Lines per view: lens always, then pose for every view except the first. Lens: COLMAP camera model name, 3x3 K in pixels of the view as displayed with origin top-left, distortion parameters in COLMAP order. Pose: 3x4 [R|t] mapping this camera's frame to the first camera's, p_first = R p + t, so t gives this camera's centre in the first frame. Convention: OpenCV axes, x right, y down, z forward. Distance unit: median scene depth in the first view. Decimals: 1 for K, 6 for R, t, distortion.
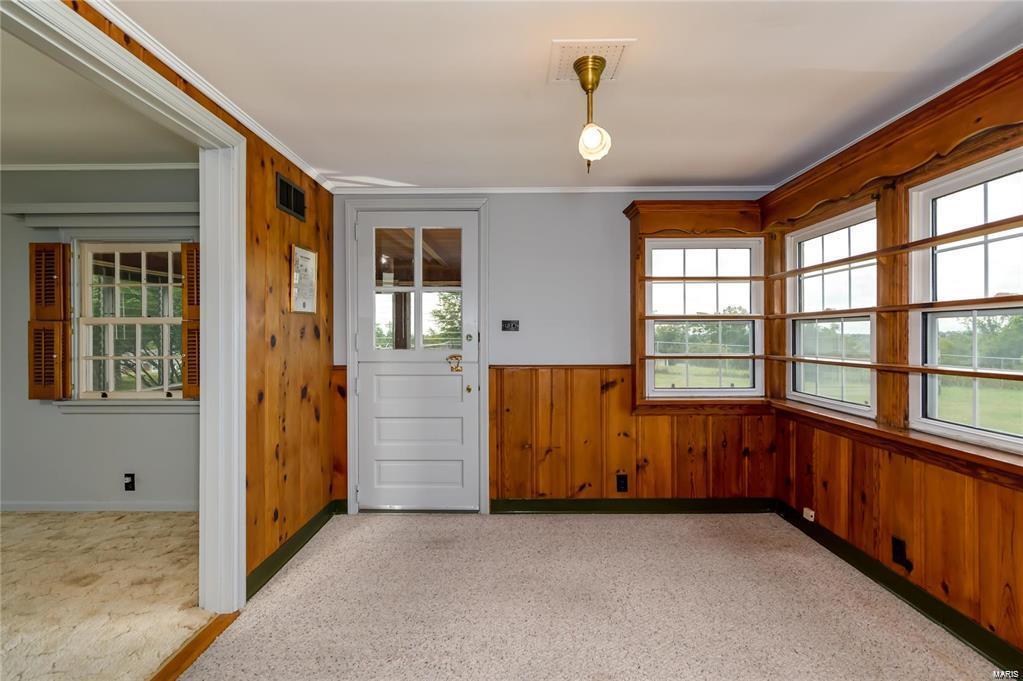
lens RADIAL K [[500.0, 0, 507.1], [0, 500.0, 340.0], [0, 0, 1]] dist [0.006307, 0.000264]
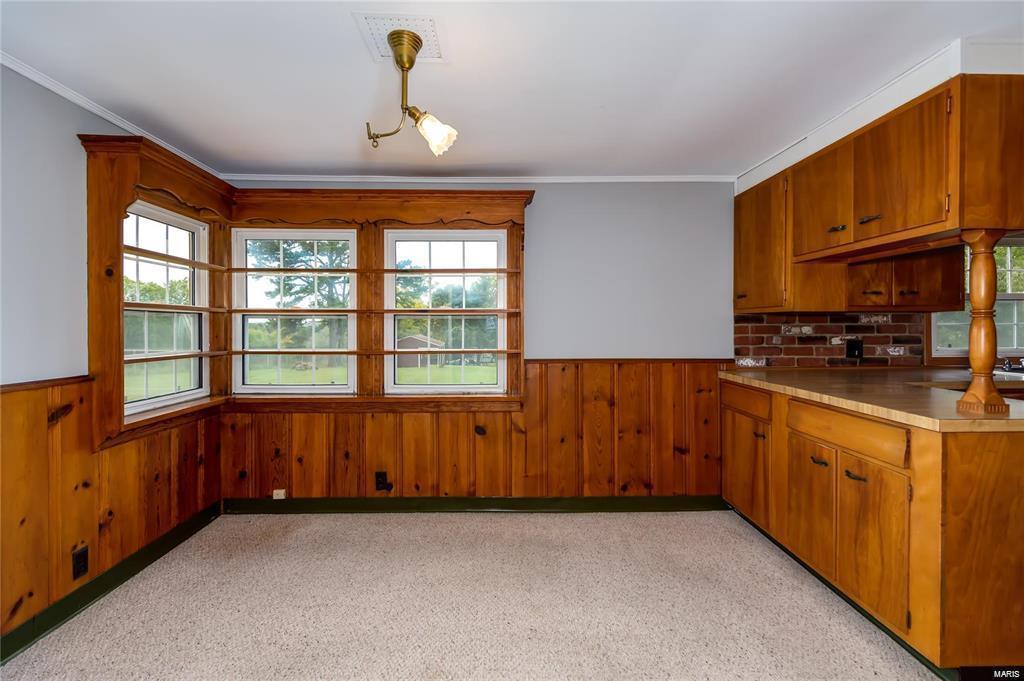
lens RADIAL K [[500.5, 0, 509.4], [0, 500.5, 330.3], [0, 0, 1]] dist [0.006307, 0.000264]
pose [[-0.085435, -0.002663, 0.996340, -0.473497], [0.008885, 0.999955, 0.003435, -0.007133], [-0.996304, 0.009146, -0.085407, 0.532251]]
